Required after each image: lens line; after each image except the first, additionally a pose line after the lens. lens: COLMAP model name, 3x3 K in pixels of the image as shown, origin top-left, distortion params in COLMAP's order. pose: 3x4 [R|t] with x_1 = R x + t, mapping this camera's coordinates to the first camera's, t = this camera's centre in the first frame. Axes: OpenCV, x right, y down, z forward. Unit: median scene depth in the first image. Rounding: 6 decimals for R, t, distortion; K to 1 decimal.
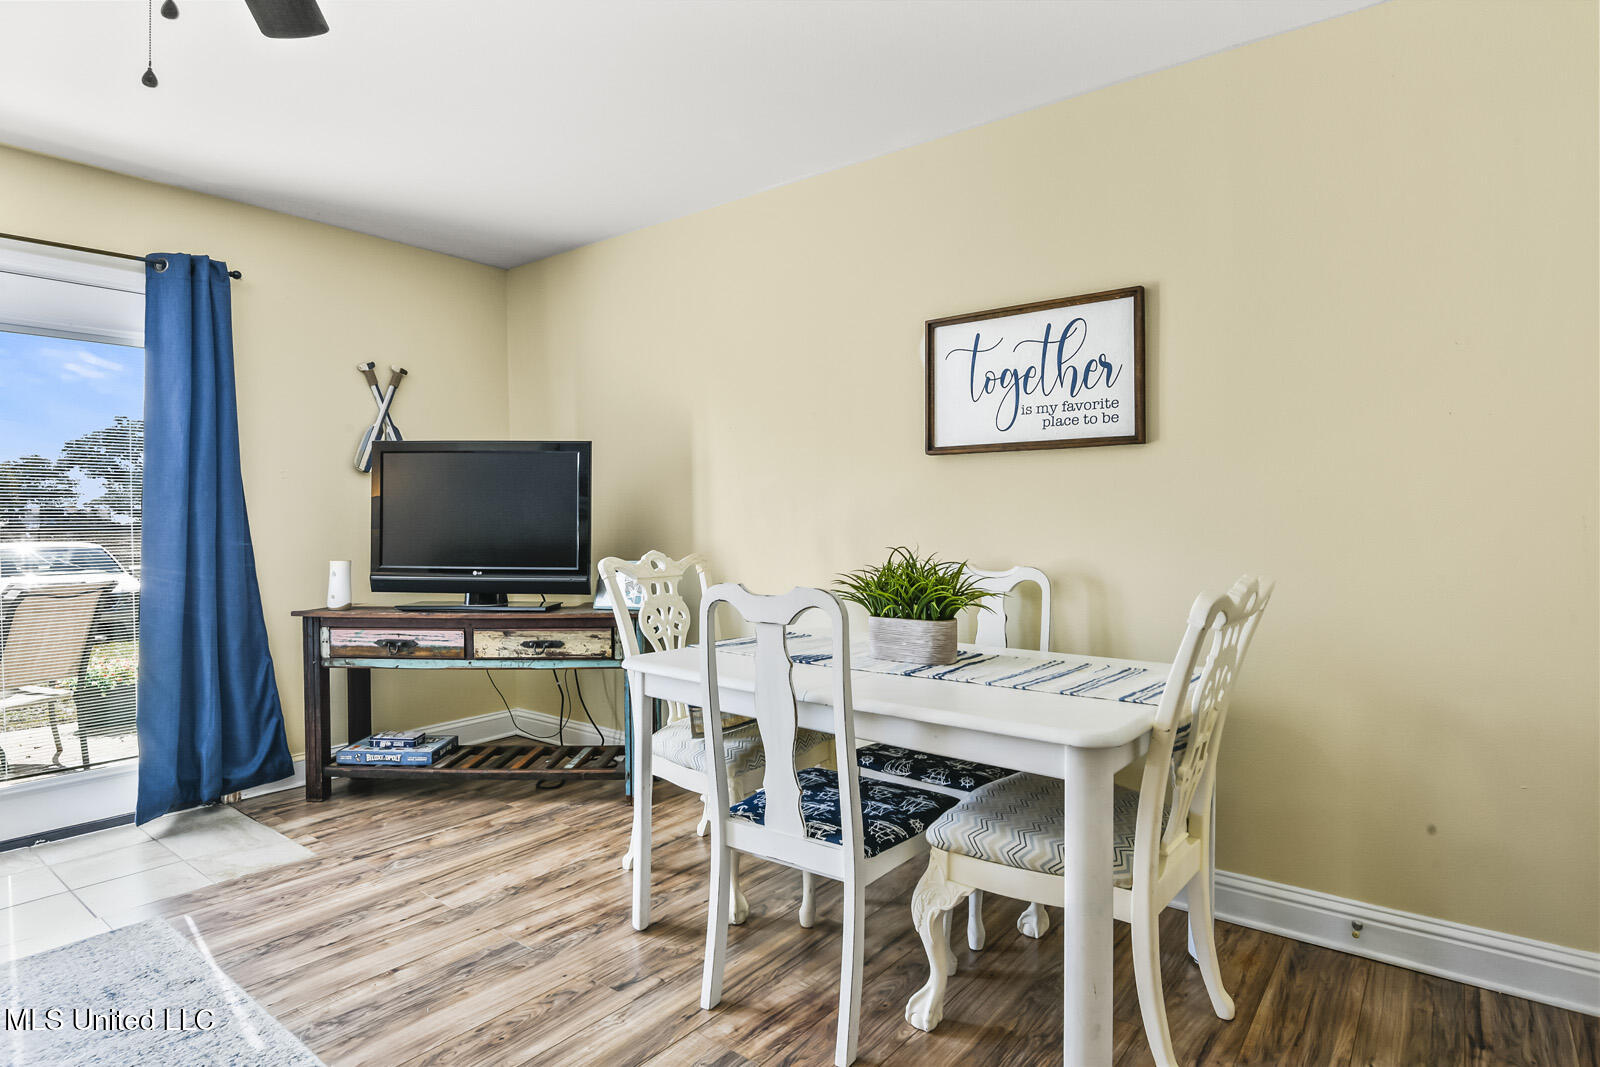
lens RADIAL K [[898.4, 0, 799.2], [0, 898.4, 524.5], [0, 0, 1]] dist [-0.006164, -0.001893]
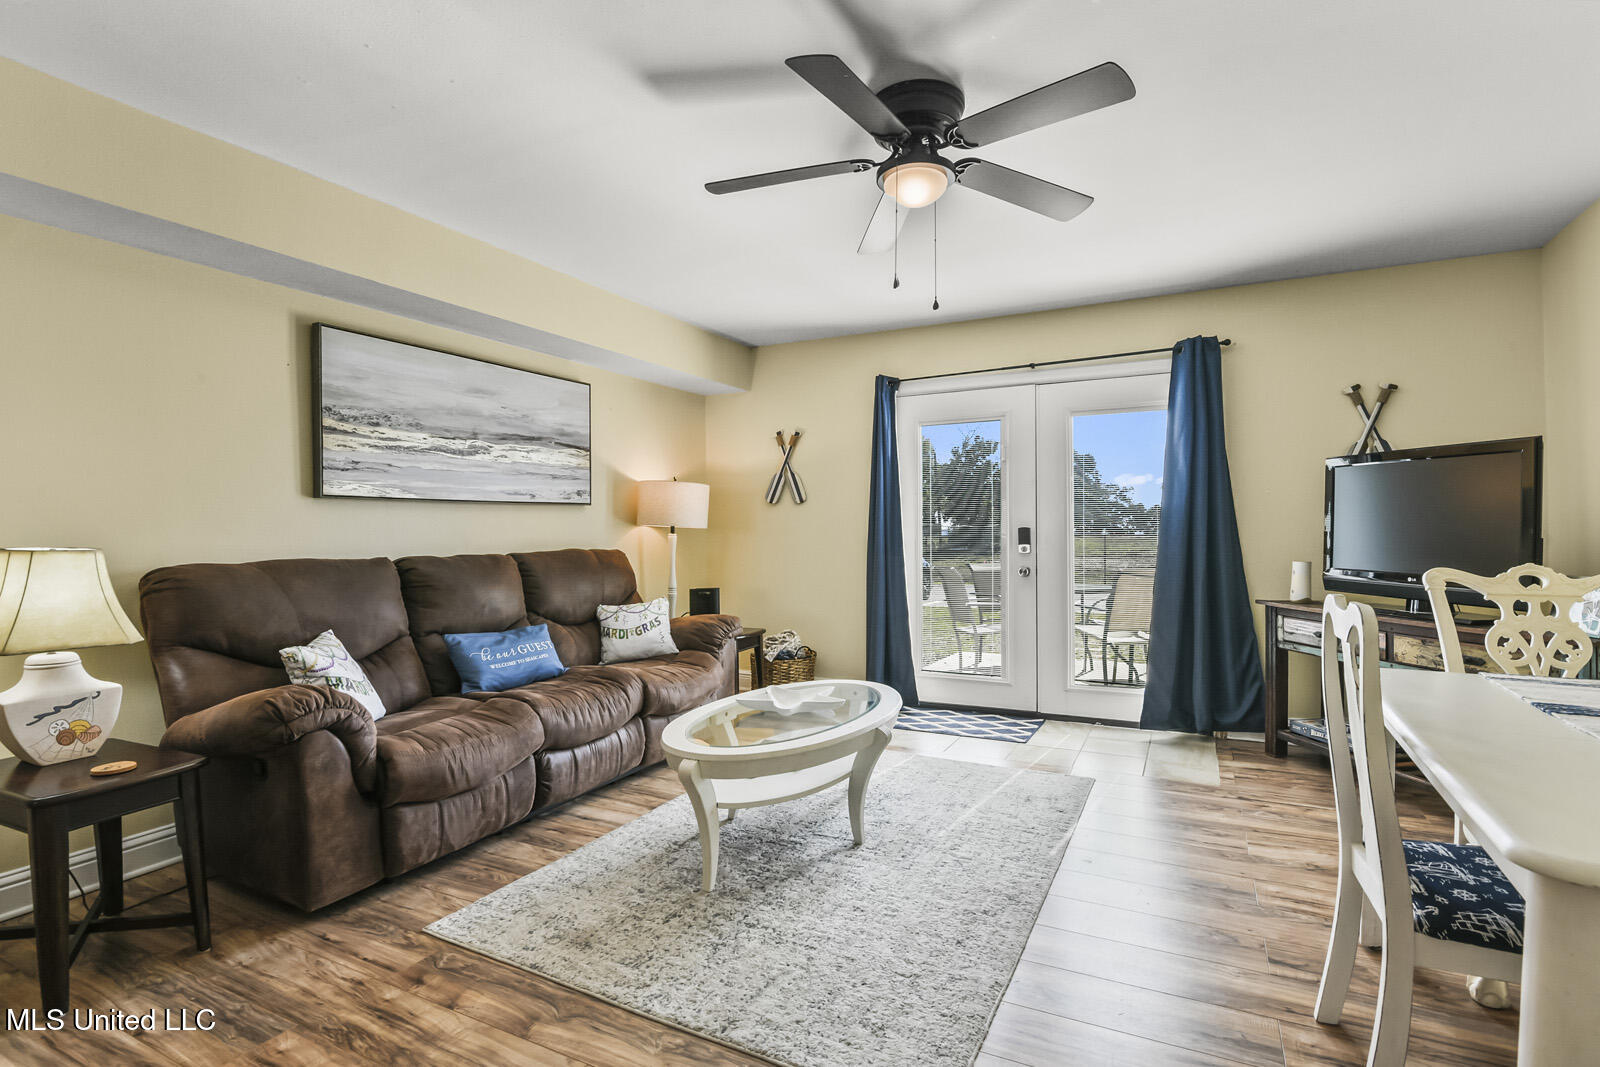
lens RADIAL K [[770.5, 0, 798.2], [0, 770.5, 534.9], [0, 0, 1]] dist [0.000287, 0.000116]
pose [[0.185899, 0.009619, -0.982522, 0.391823], [-0.001935, 0.999954, 0.009424, -0.003419], [0.982567, 0.000149, 0.185909, 0.171588]]
